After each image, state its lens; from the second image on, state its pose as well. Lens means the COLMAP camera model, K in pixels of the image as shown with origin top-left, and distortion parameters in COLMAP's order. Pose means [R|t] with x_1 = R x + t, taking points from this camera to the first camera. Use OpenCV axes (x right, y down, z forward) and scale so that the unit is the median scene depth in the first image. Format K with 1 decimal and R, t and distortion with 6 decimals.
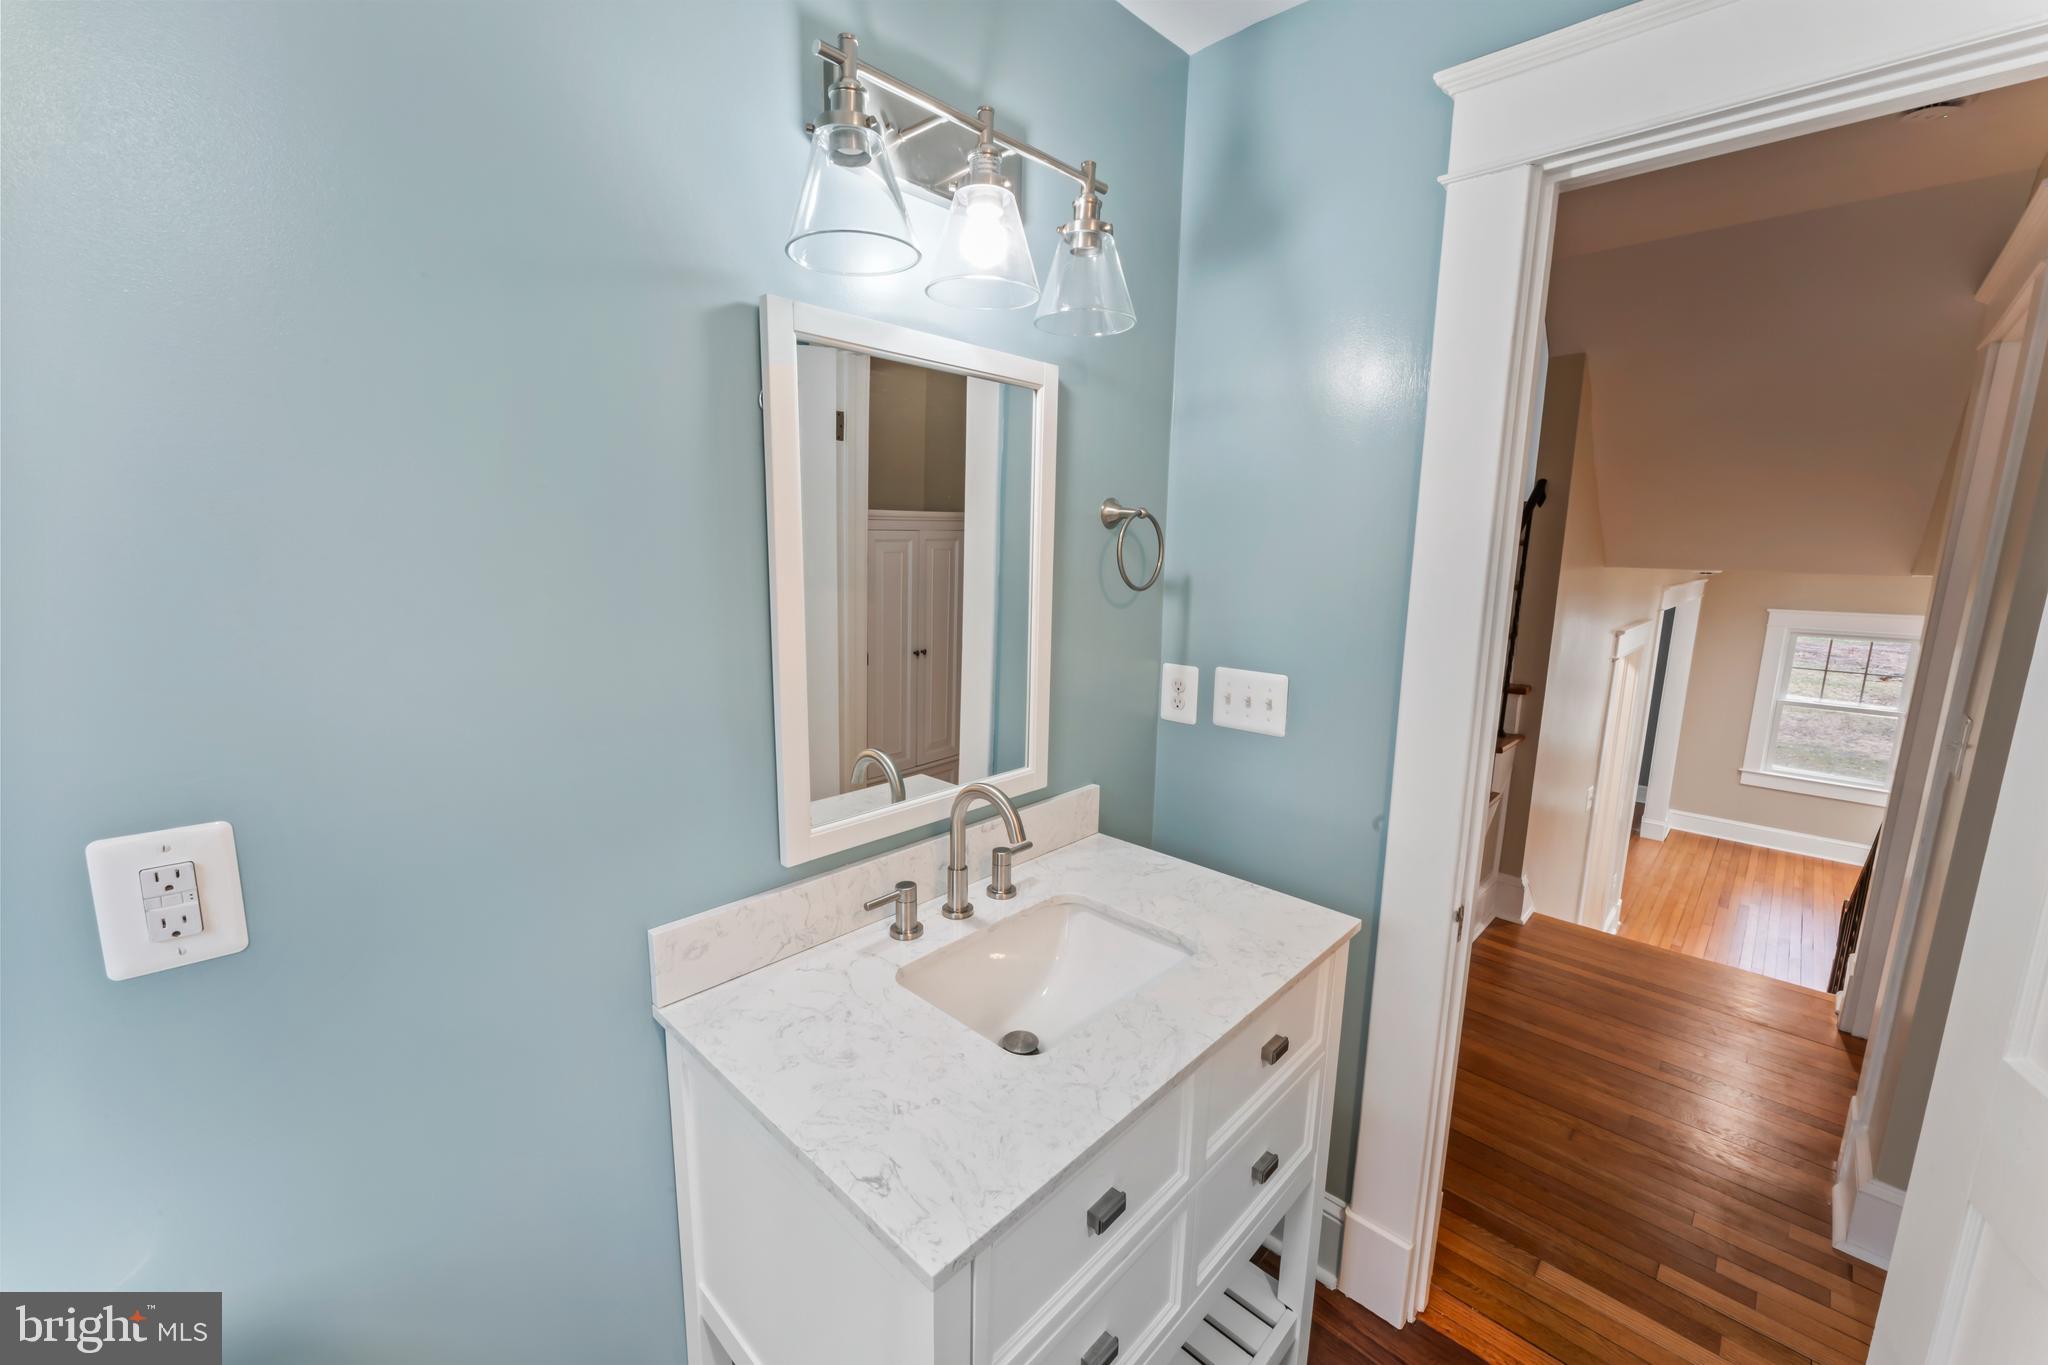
lens RADIAL K [[807.3, 0, 1014.2], [0, 807.3, 682.7], [0, 0, 1]] dist [0.001464, 0.000061]
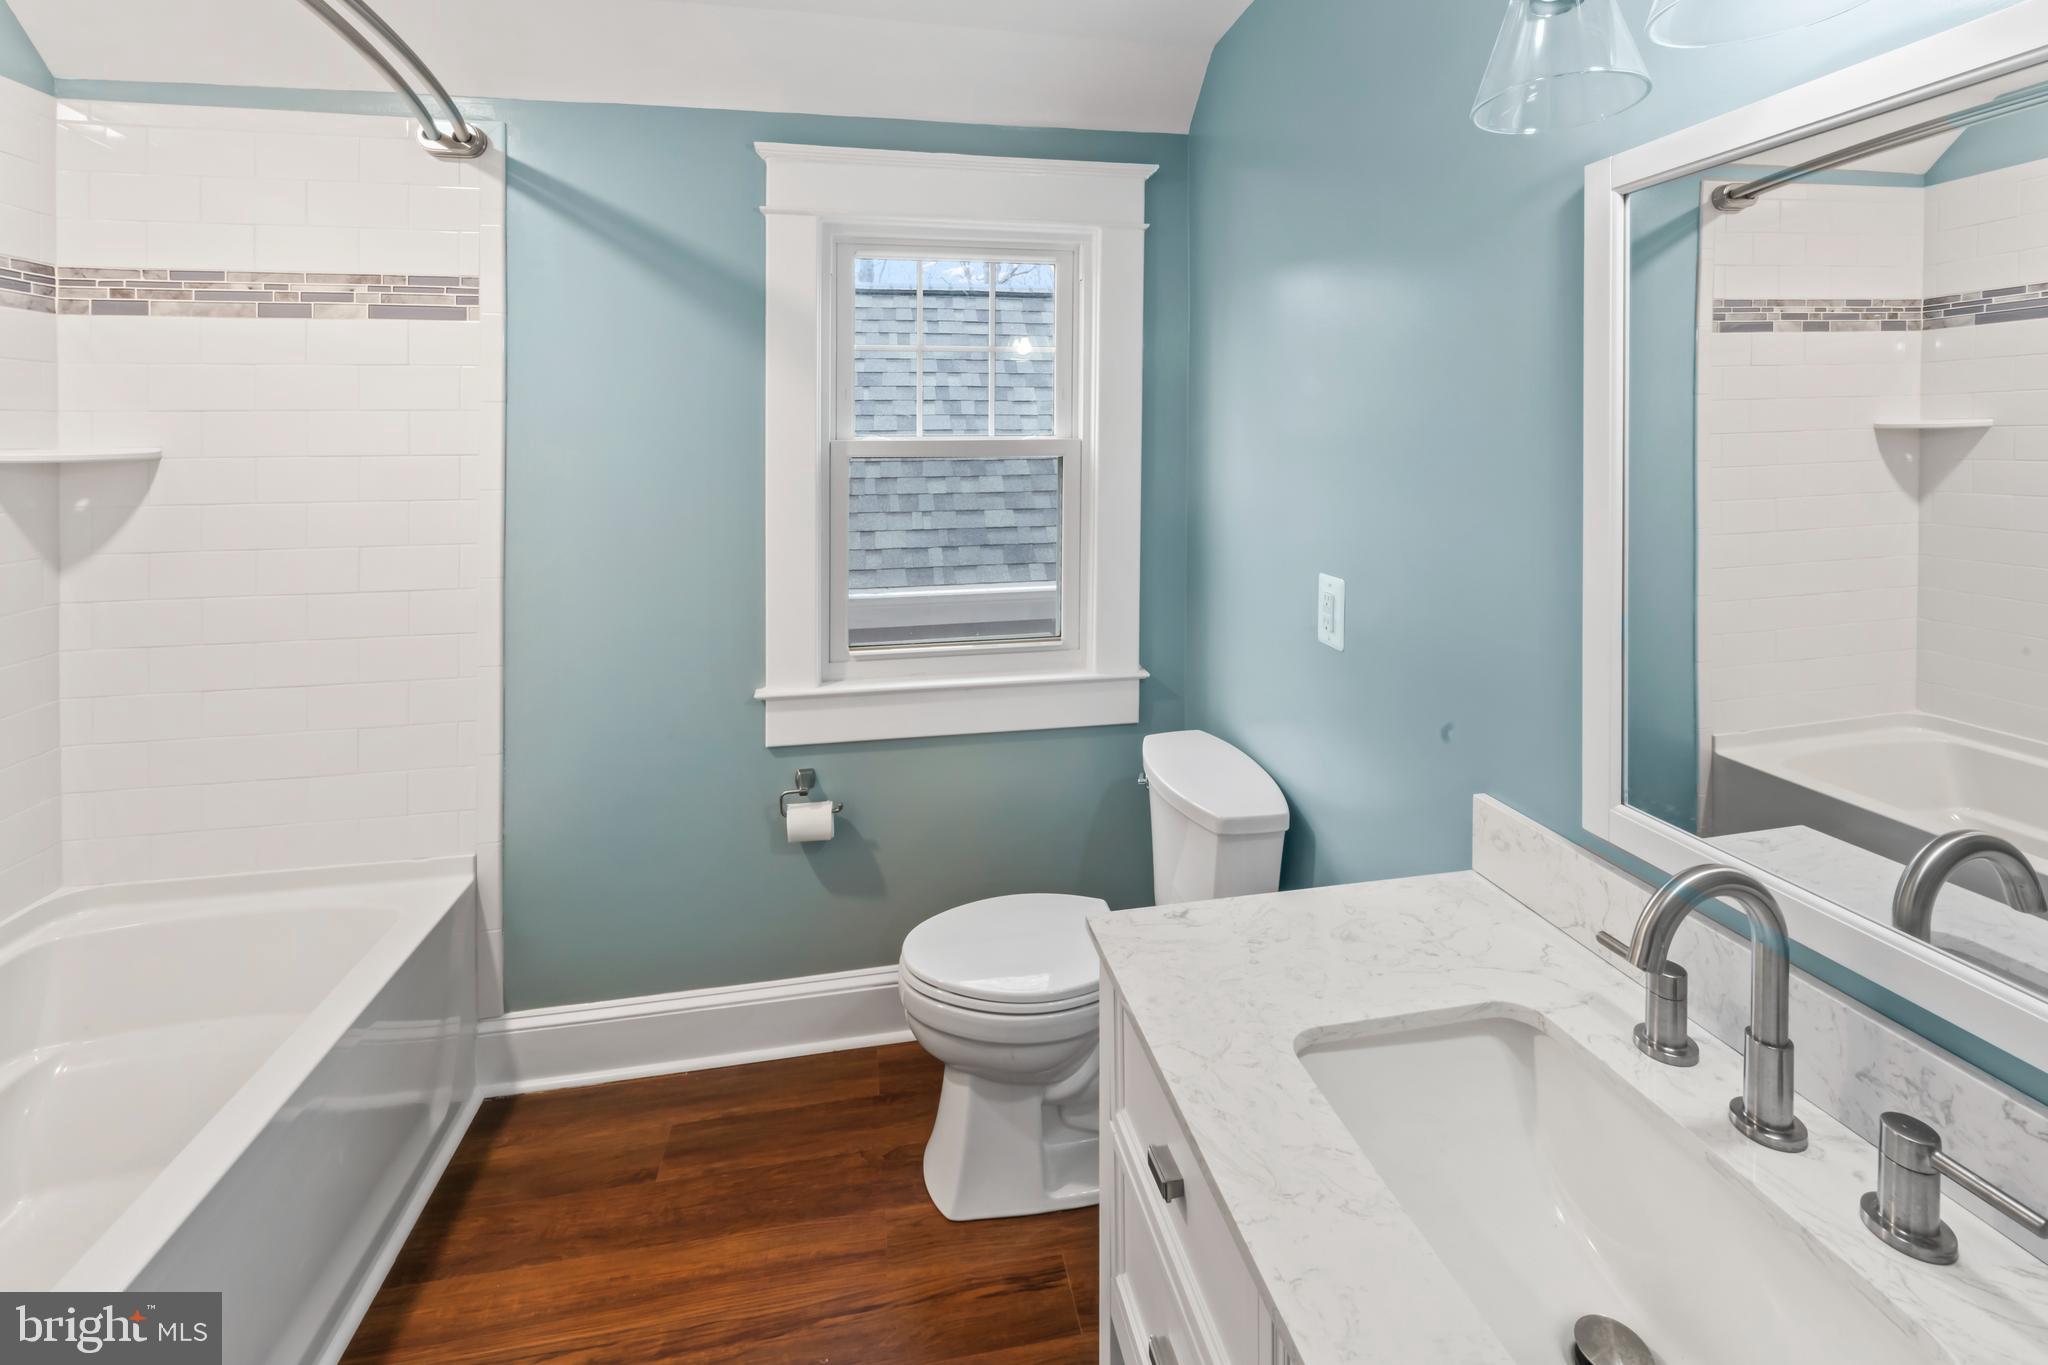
lens RADIAL K [[841.3, 0, 1016.5], [0, 841.3, 628.7], [0, 0, 1]] dist [-0.001933, -0.000333]
pose [[-0.575837, 0.162075, -0.801338, 0.868184], [-0.147336, 0.943533, 0.296710, -0.155833], [0.804179, 0.288923, -0.519442, 1.192223]]
